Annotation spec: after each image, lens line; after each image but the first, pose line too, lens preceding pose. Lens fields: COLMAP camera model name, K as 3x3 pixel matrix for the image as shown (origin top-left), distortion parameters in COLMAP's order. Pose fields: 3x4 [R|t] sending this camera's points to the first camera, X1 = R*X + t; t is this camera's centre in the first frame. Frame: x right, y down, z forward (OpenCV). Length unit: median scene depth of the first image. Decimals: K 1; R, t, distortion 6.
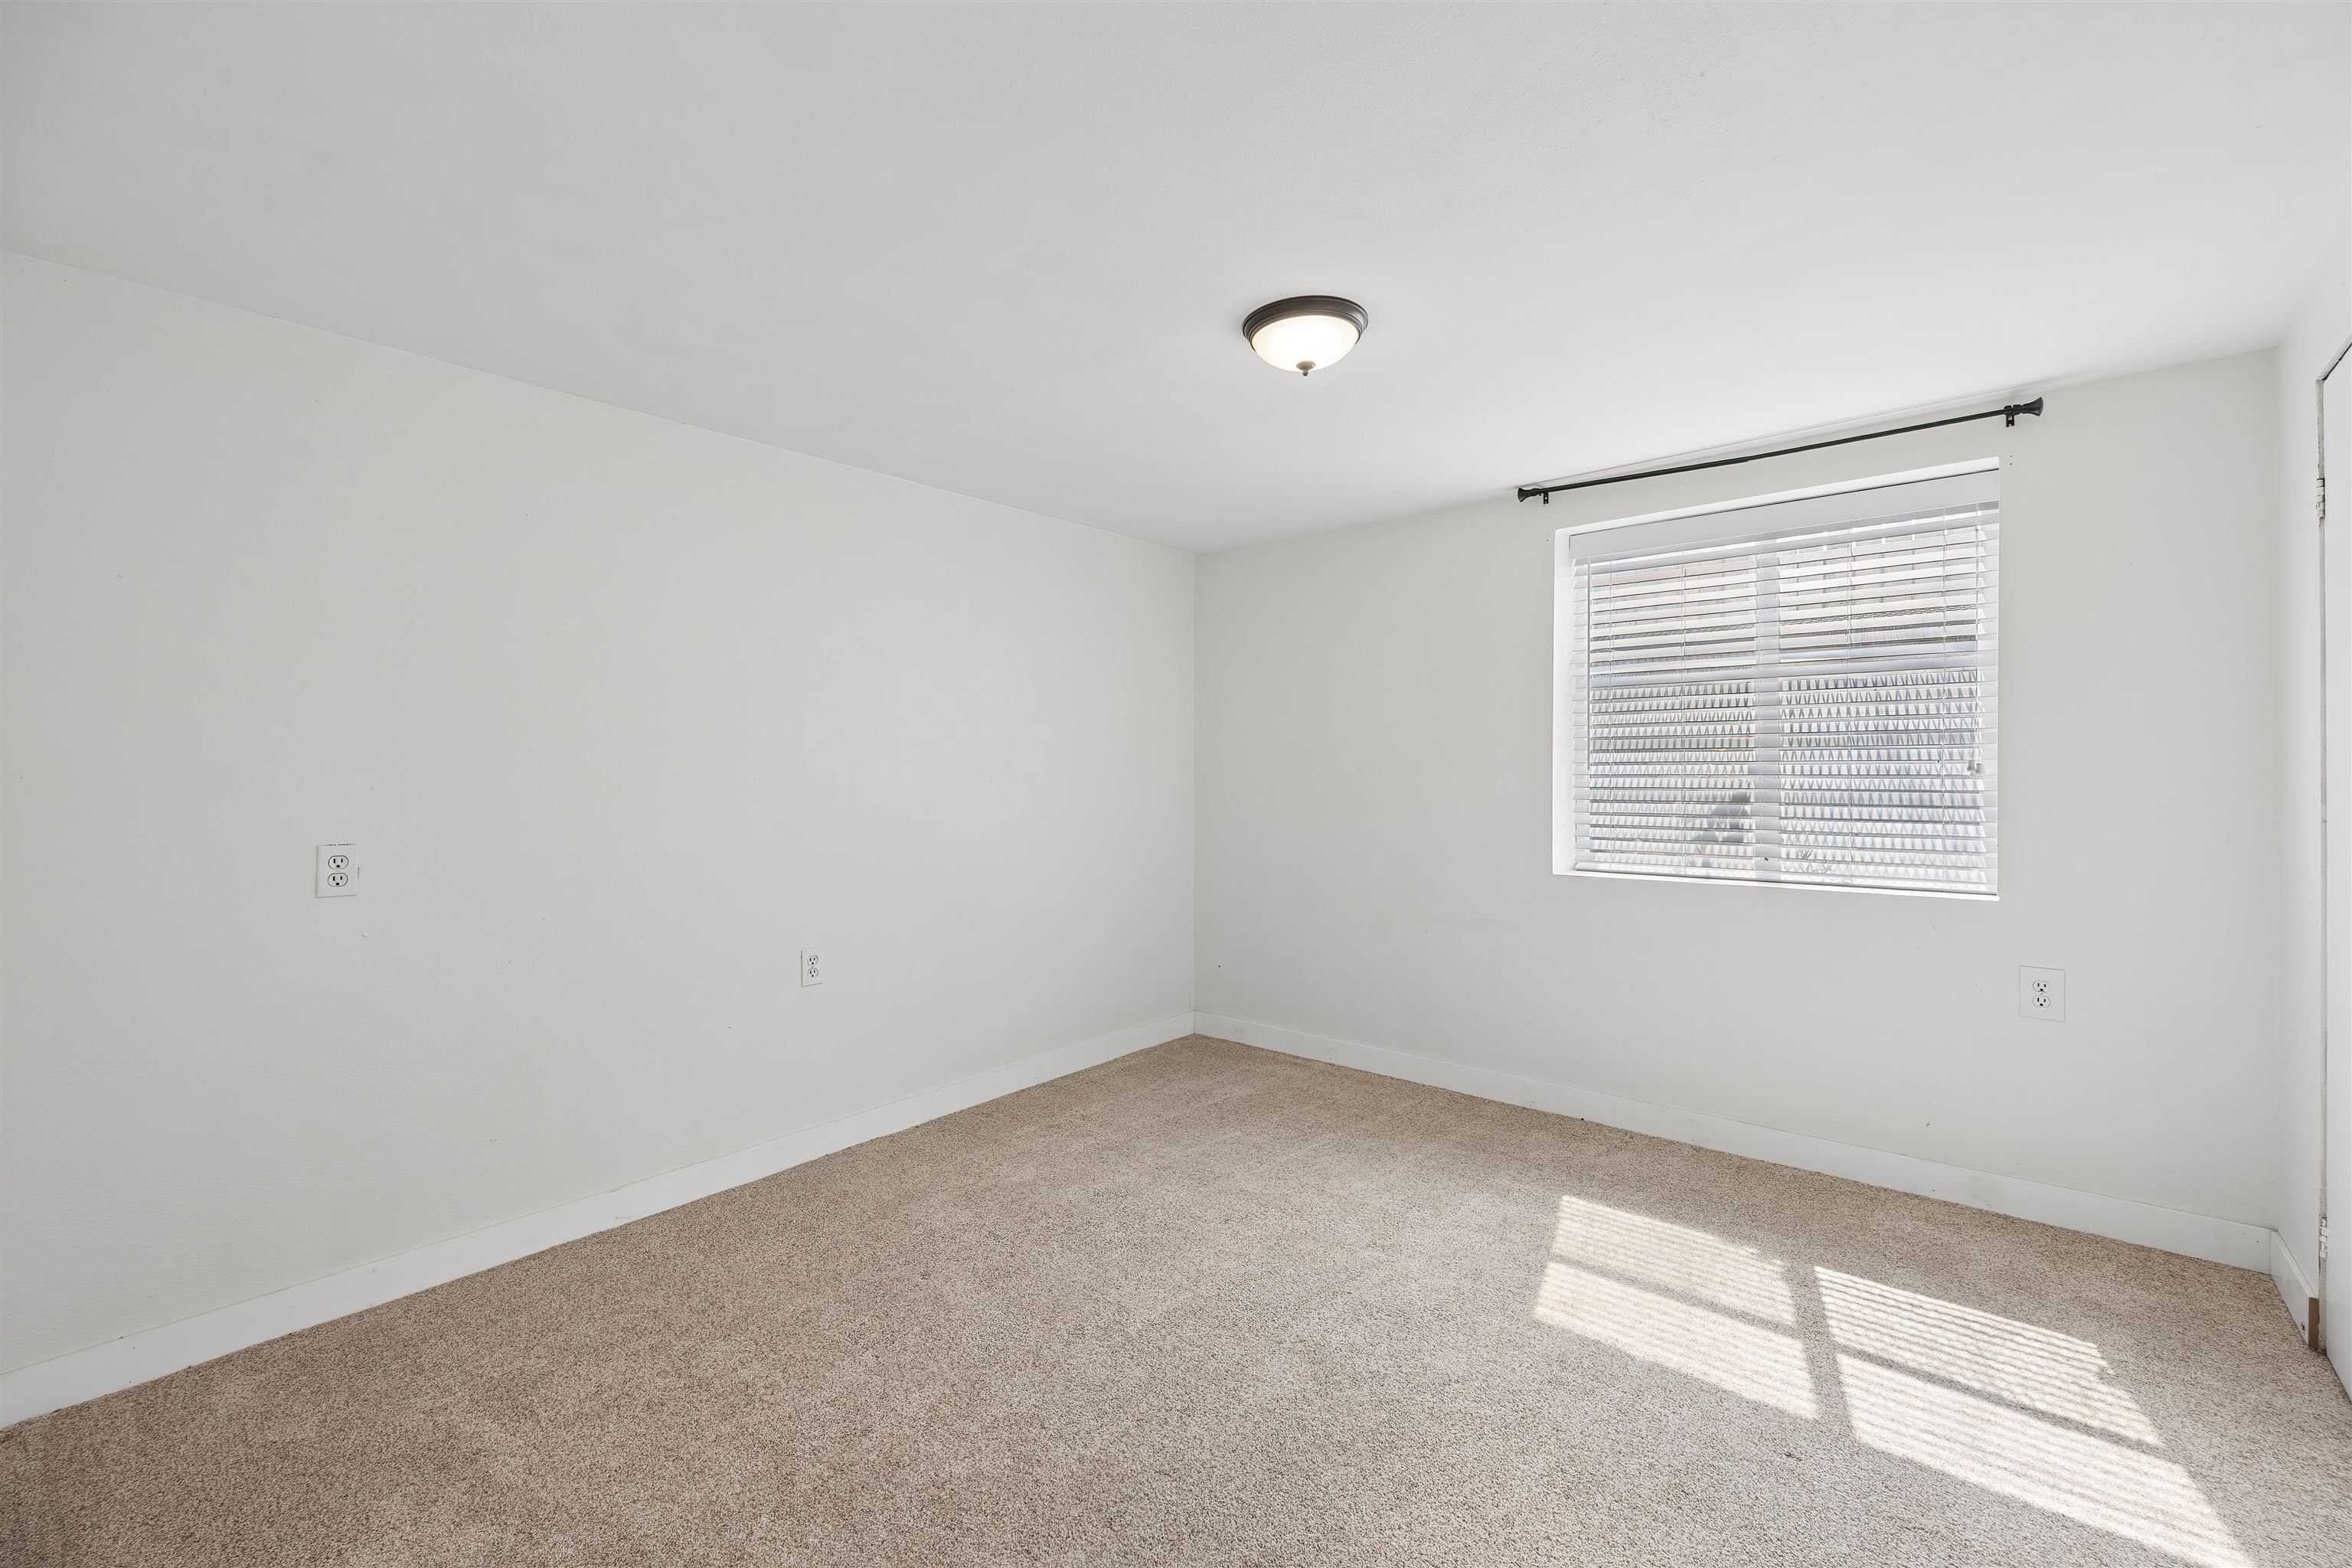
lens RADIAL K [[1014.5, 0, 1184.7], [0, 1014.5, 779.0], [0, 0, 1]] dist [-0.002086, 0.000055]
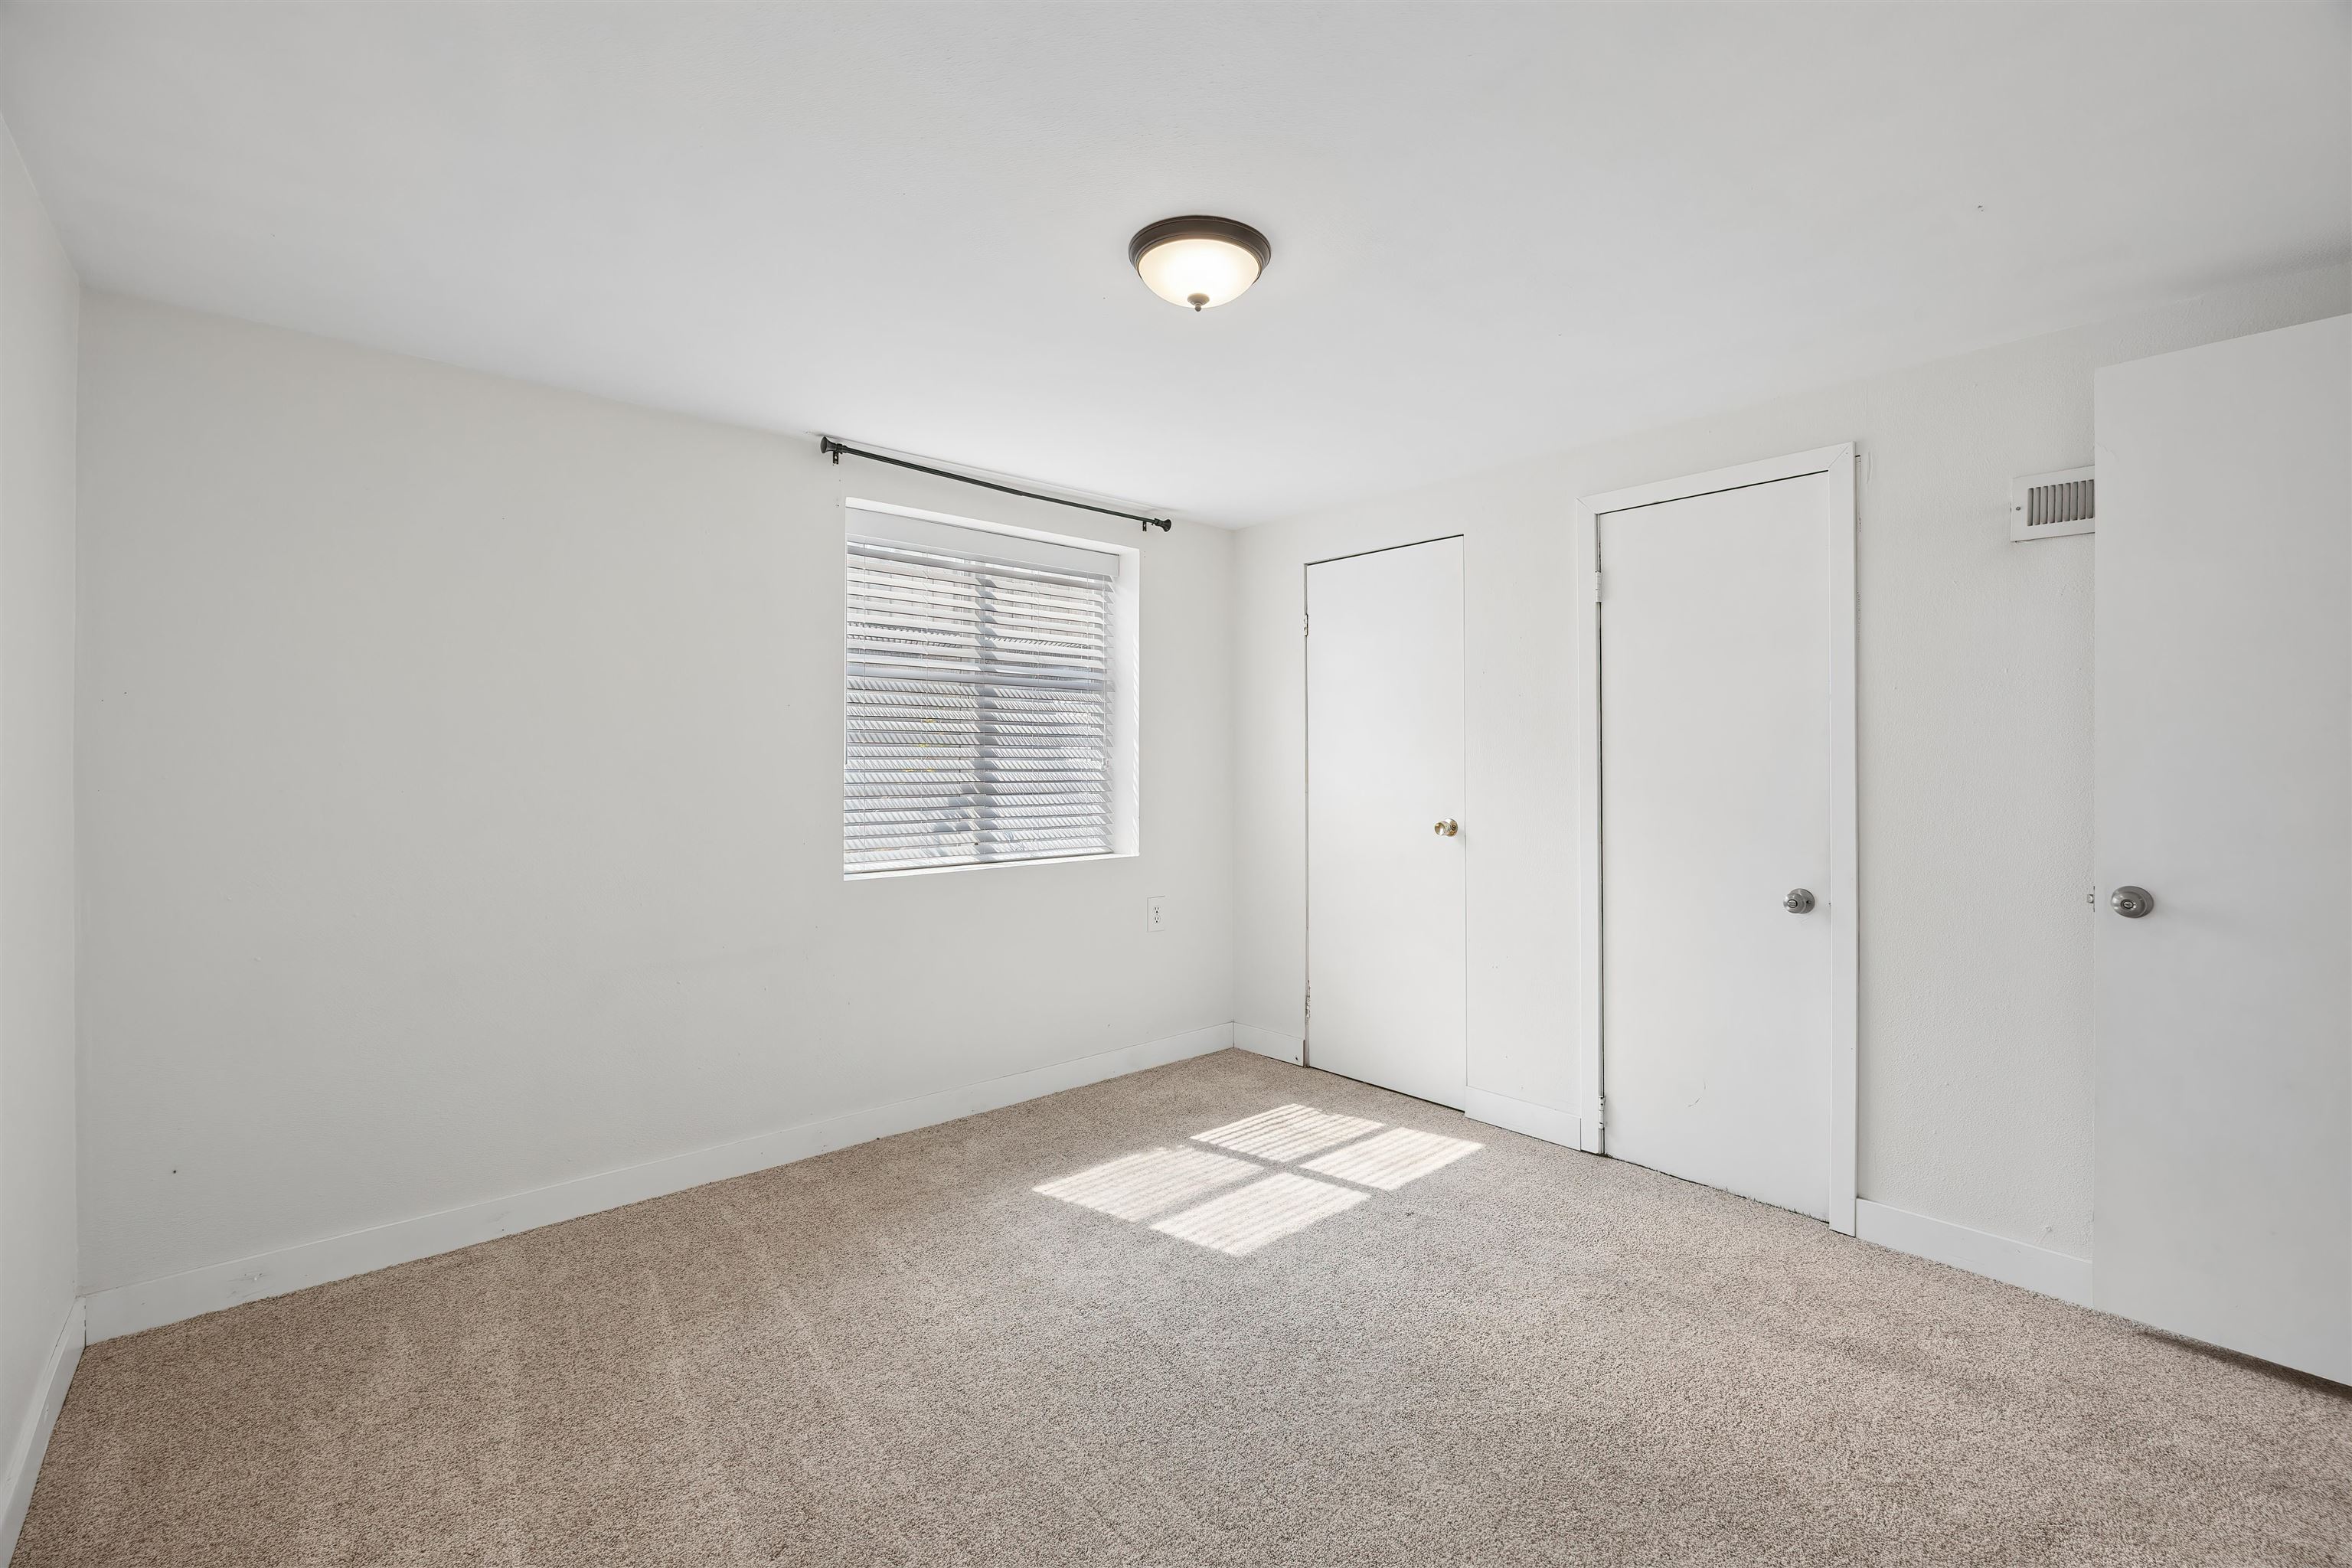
lens RADIAL K [[1014.5, 0, 1184.3], [0, 1014.5, 775.3], [0, 0, 1]] dist [-0.002086, 0.000055]
pose [[0.109726, -0.005639, 0.993946, -0.718838], [0.008215, 0.999955, 0.004766, -0.001294], [-0.993928, 0.007642, 0.109767, 0.881880]]
